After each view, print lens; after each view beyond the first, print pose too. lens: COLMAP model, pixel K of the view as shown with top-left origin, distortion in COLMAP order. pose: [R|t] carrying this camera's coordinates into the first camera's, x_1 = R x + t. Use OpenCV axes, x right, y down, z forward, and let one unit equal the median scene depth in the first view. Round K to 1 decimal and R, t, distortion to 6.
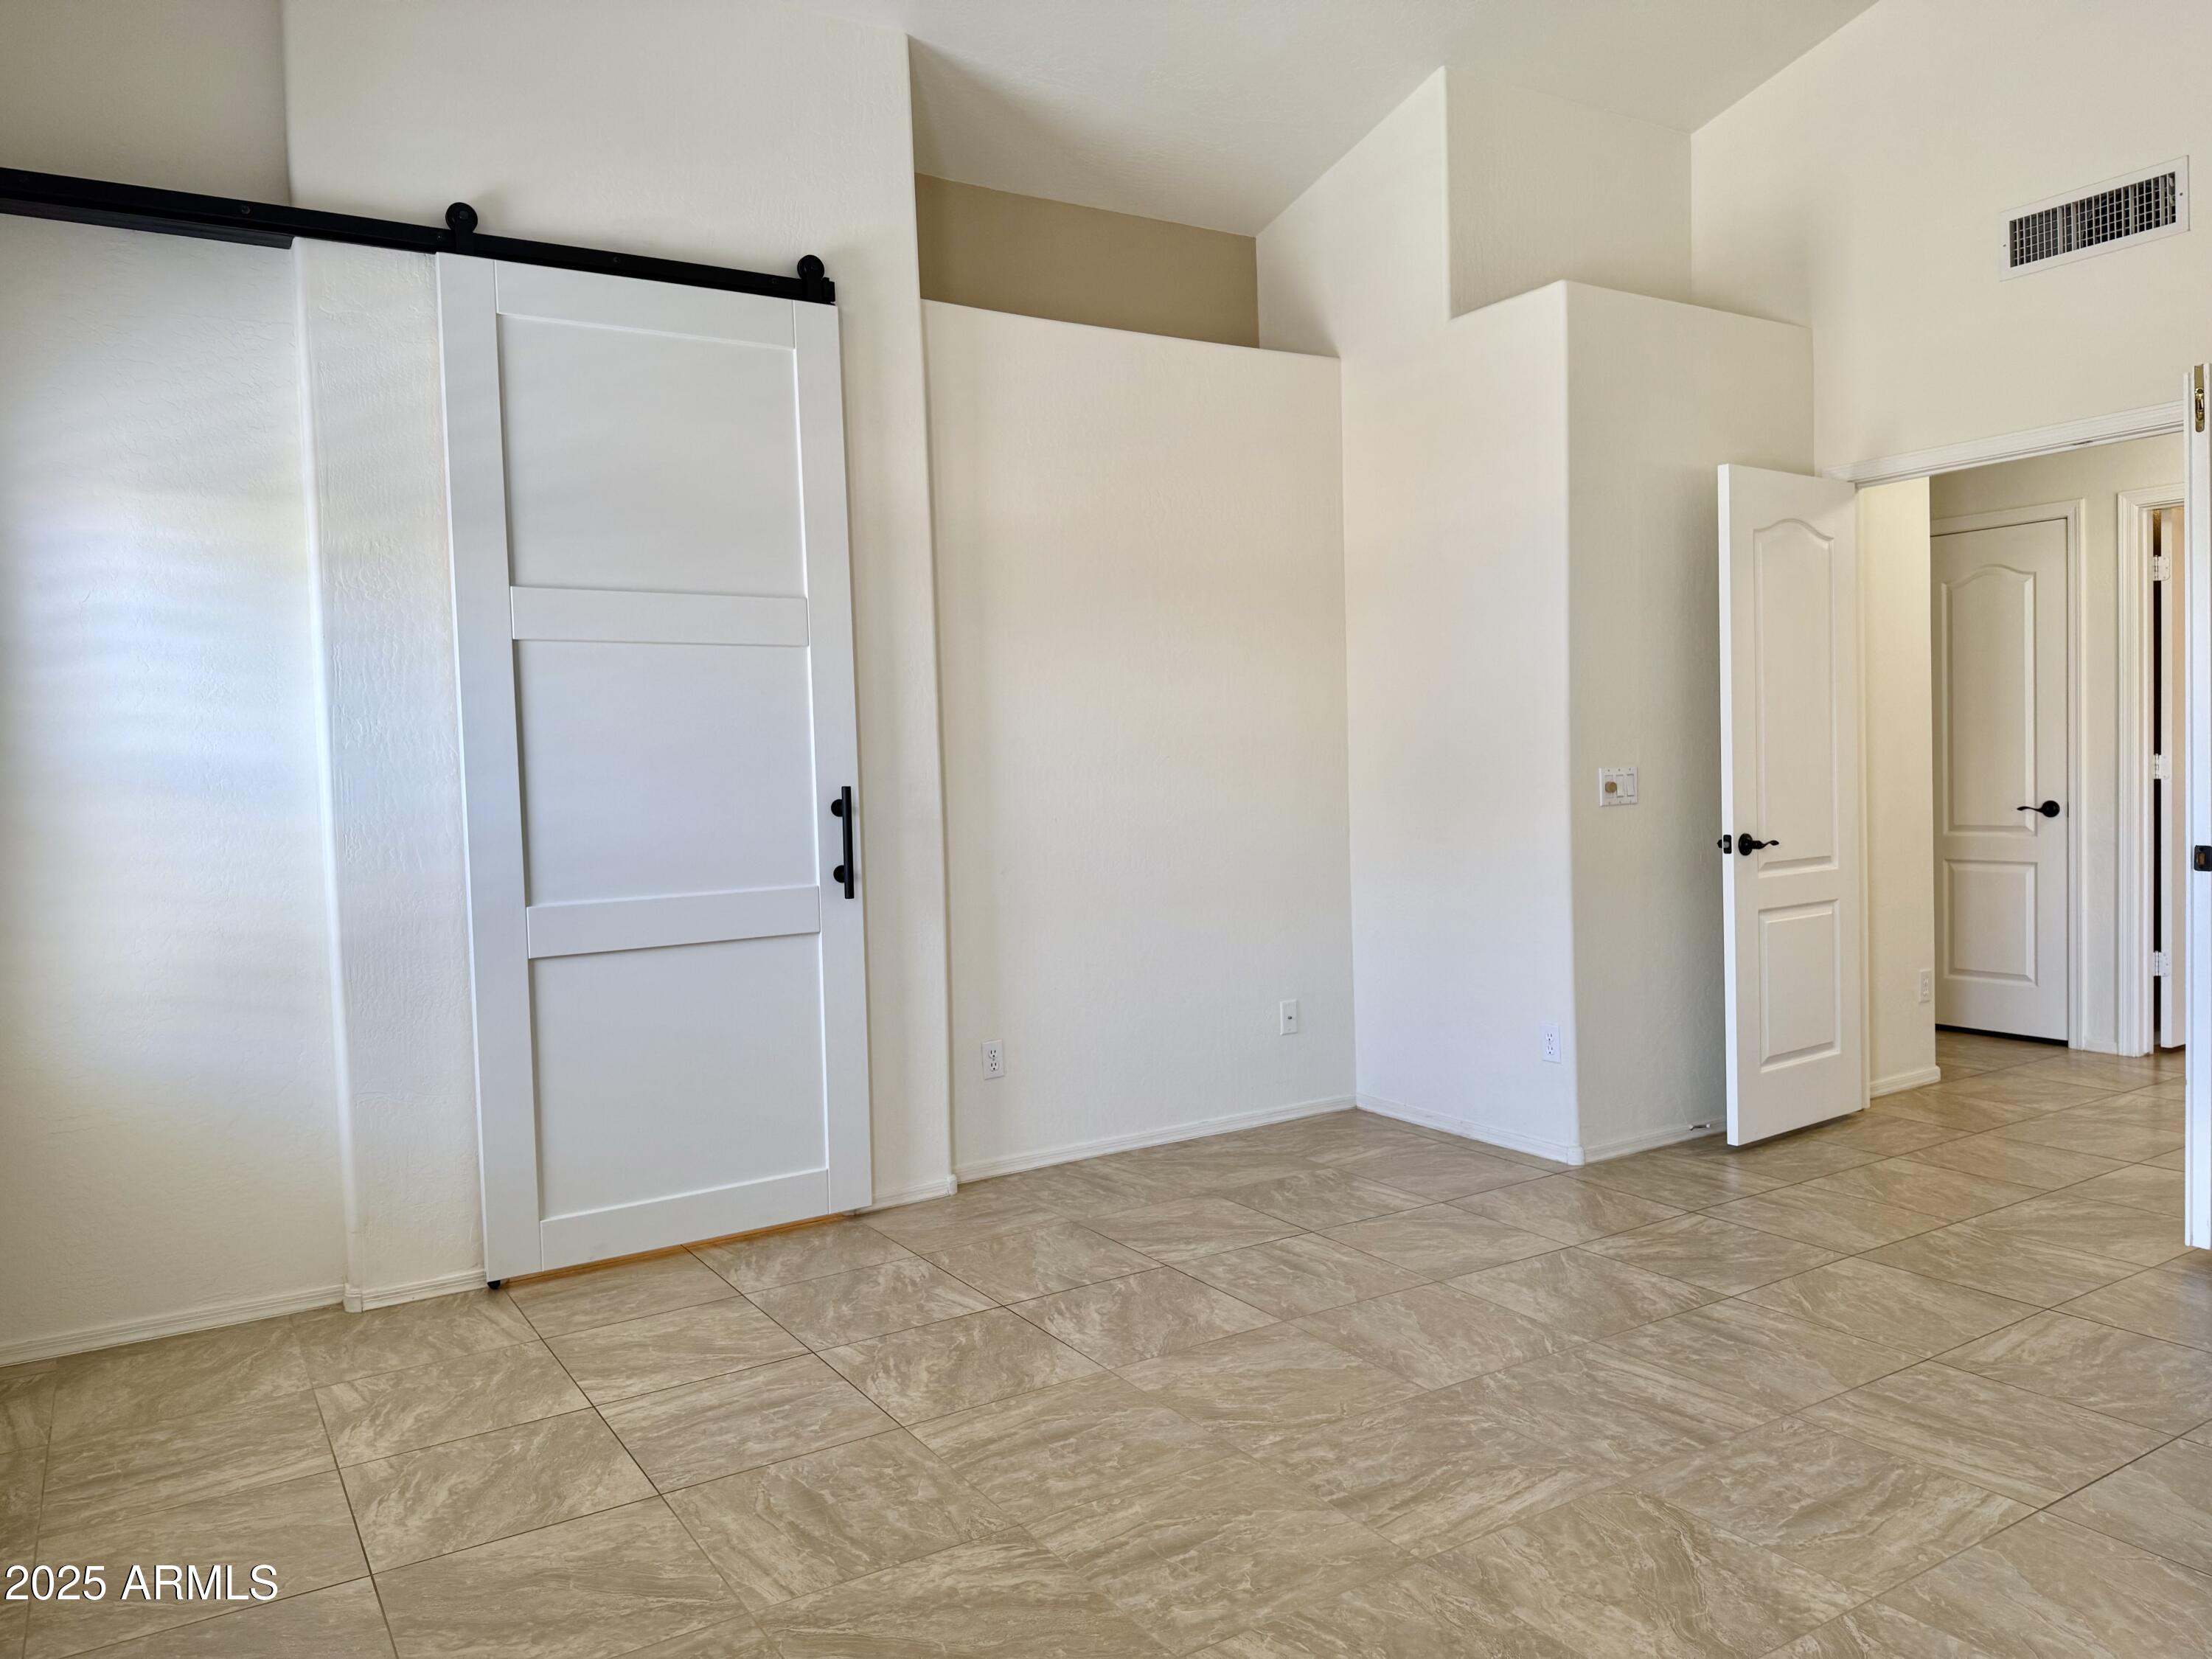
lens RADIAL K [[1546.4, 0, 1112.2], [0, 1546.4, 840.5], [0, 0, 1]] dist [0.065978, -0.080734]
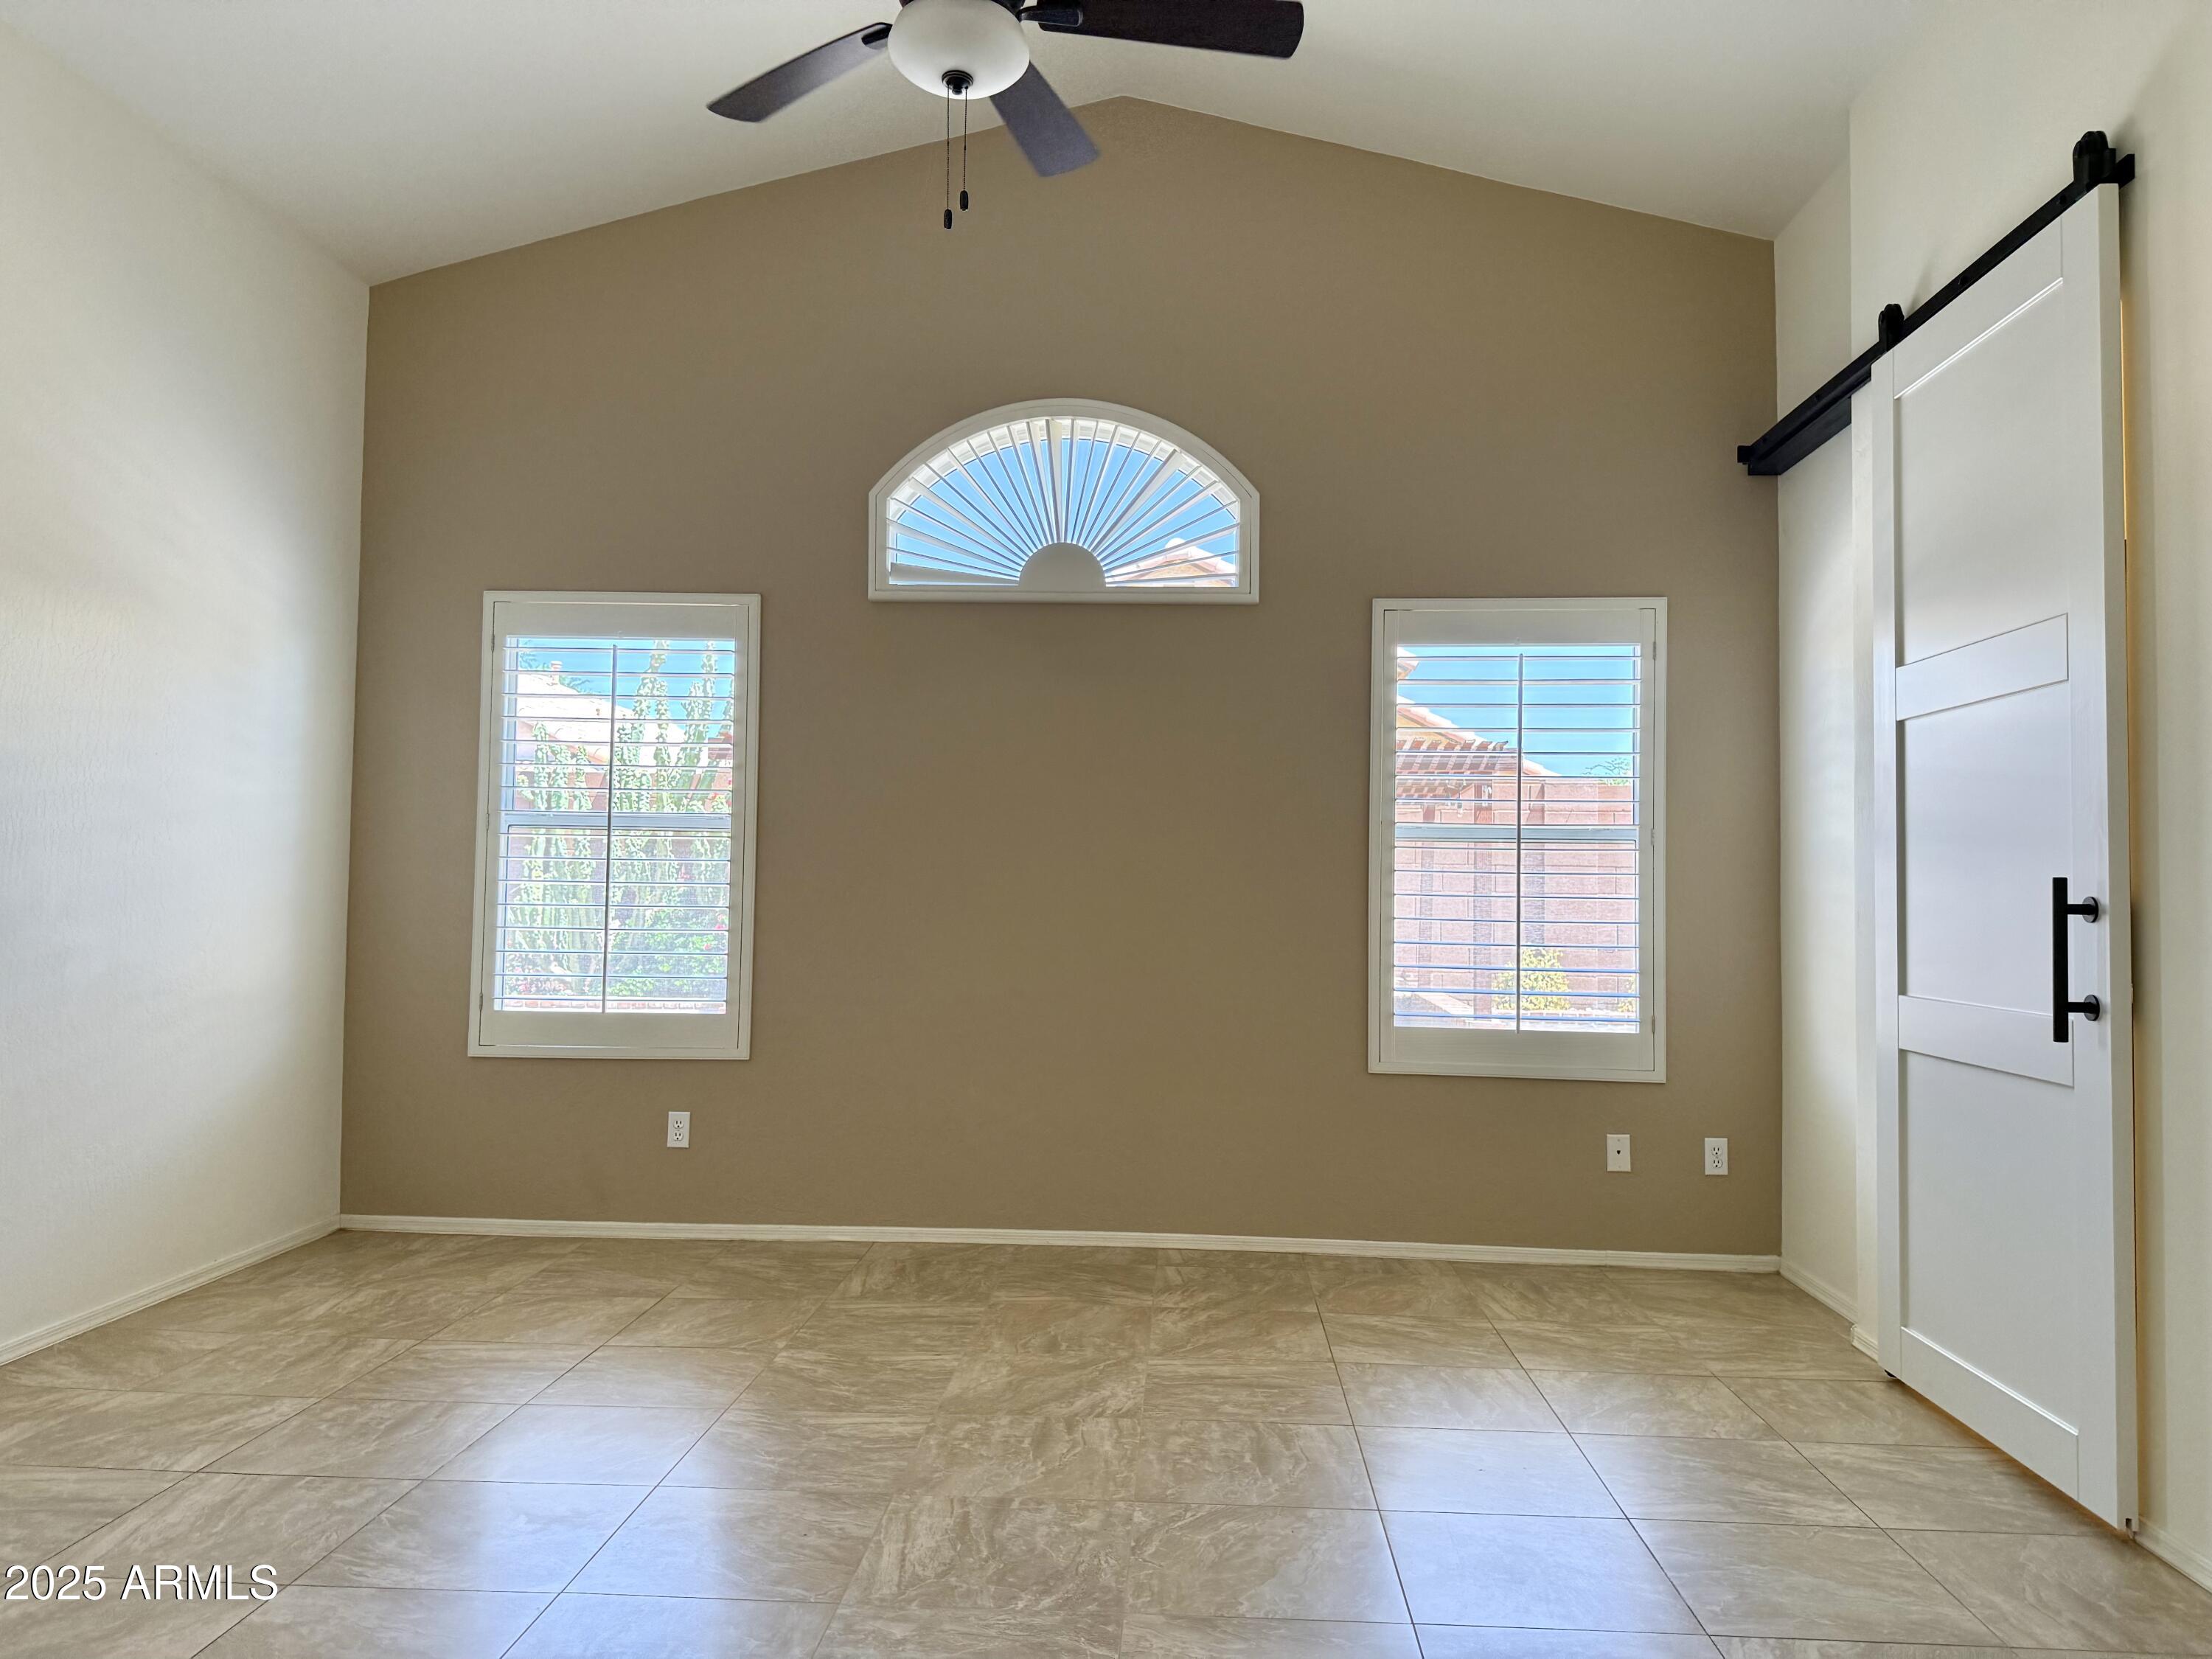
lens RADIAL K [[1546.4, 0, 1111.9], [0, 1546.4, 821.1], [0, 0, 1]] dist [0.065978, -0.080734]
pose [[-0.570544, -0.017274, -0.821085, 1.024736], [-0.041974, 0.999086, 0.008147, -0.076089], [0.820194, 0.039112, -0.570748, 1.672795]]
